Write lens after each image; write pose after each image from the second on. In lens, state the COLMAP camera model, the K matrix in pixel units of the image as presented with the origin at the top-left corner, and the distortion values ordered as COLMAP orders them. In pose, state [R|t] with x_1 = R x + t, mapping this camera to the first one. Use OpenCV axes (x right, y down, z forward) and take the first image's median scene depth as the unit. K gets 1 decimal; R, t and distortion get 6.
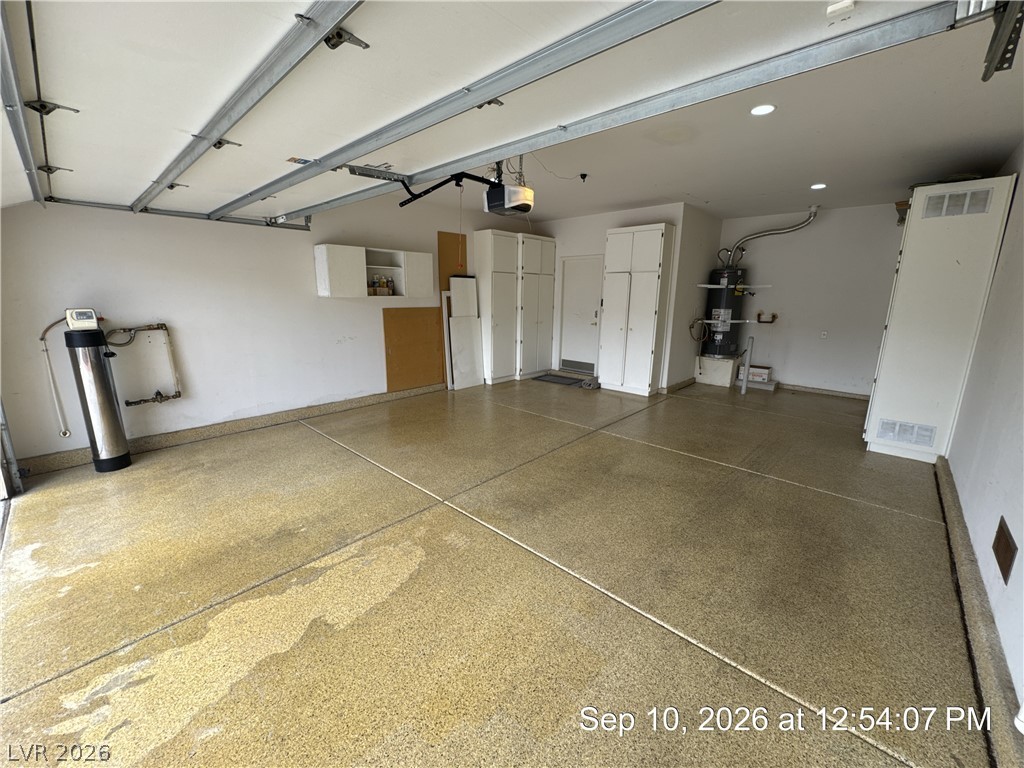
lens RADIAL K [[410.6, 0, 512.5], [0, 410.6, 385.1], [0, 0, 1]] dist [-0.003759, 0.000491]
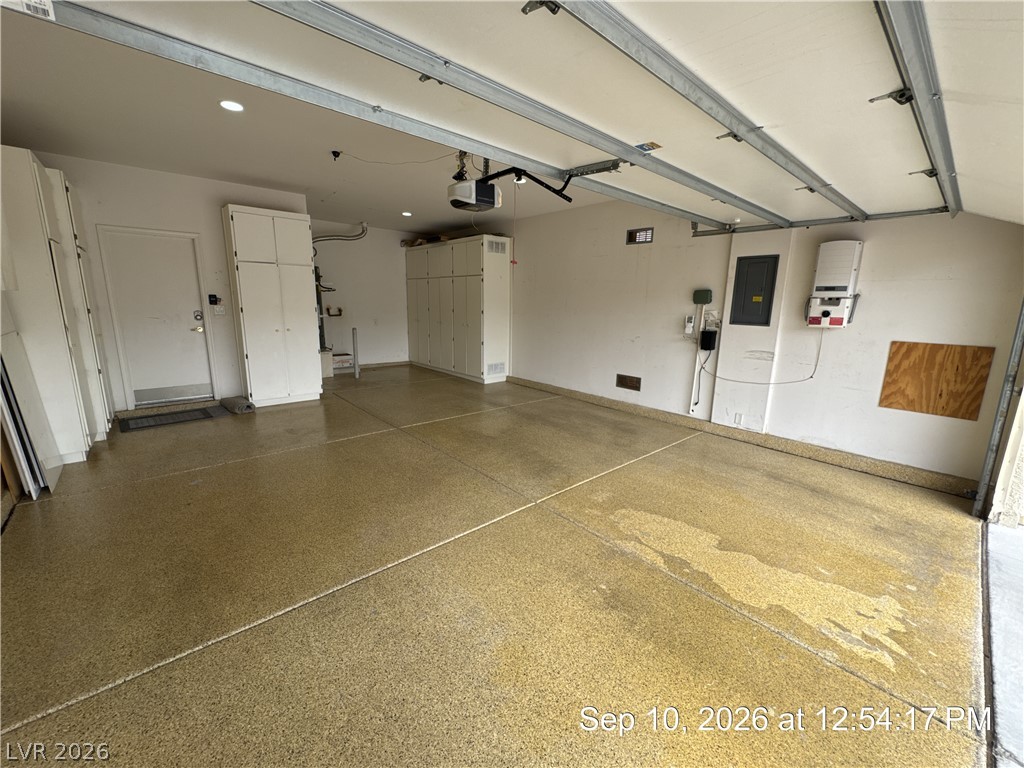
lens RADIAL K [[410.6, 0, 513.9], [0, 410.6, 385.2], [0, 0, 1]] dist [-0.003759, 0.000491]
pose [[0.095125, -0.210675, 0.972917, -0.913845], [0.198287, 0.961774, 0.188874, -0.156986], [-0.975517, 0.174950, 0.133263, 0.744224]]
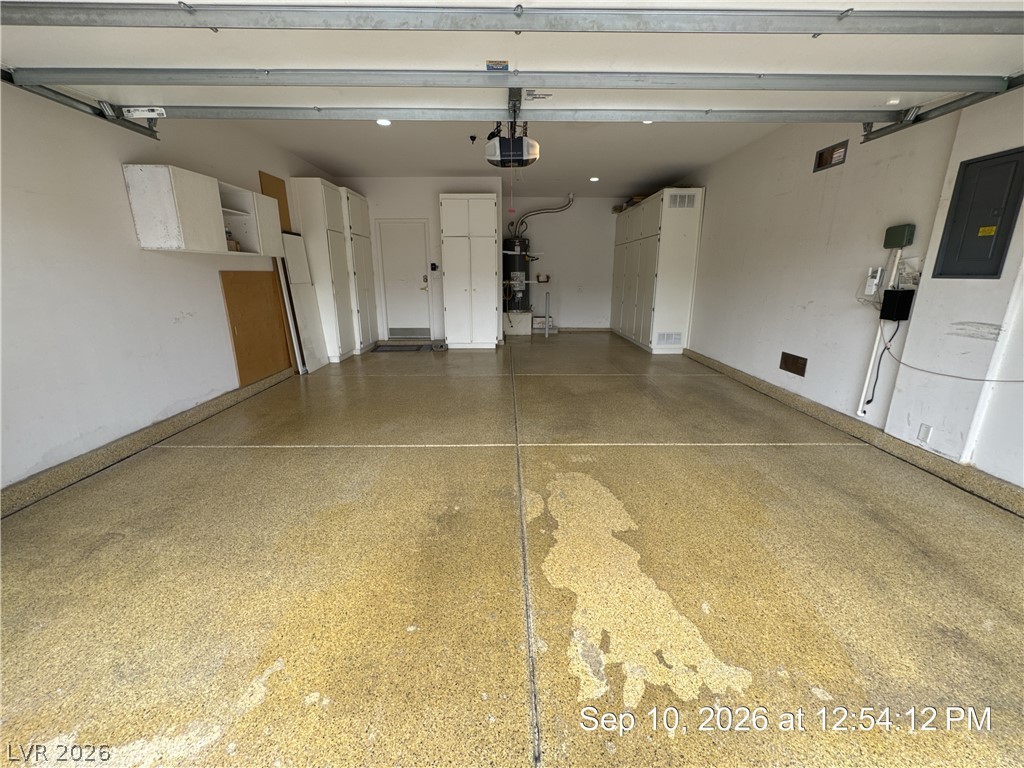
lens RADIAL K [[410.6, 0, 513.5], [0, 410.6, 386.1], [0, 0, 1]] dist [-0.003759, 0.000491]
pose [[0.722266, -0.193465, 0.664005, -0.709516], [0.159334, 0.980799, 0.112452, 0.017167], [-0.673011, 0.024579, 0.739224, 0.206037]]
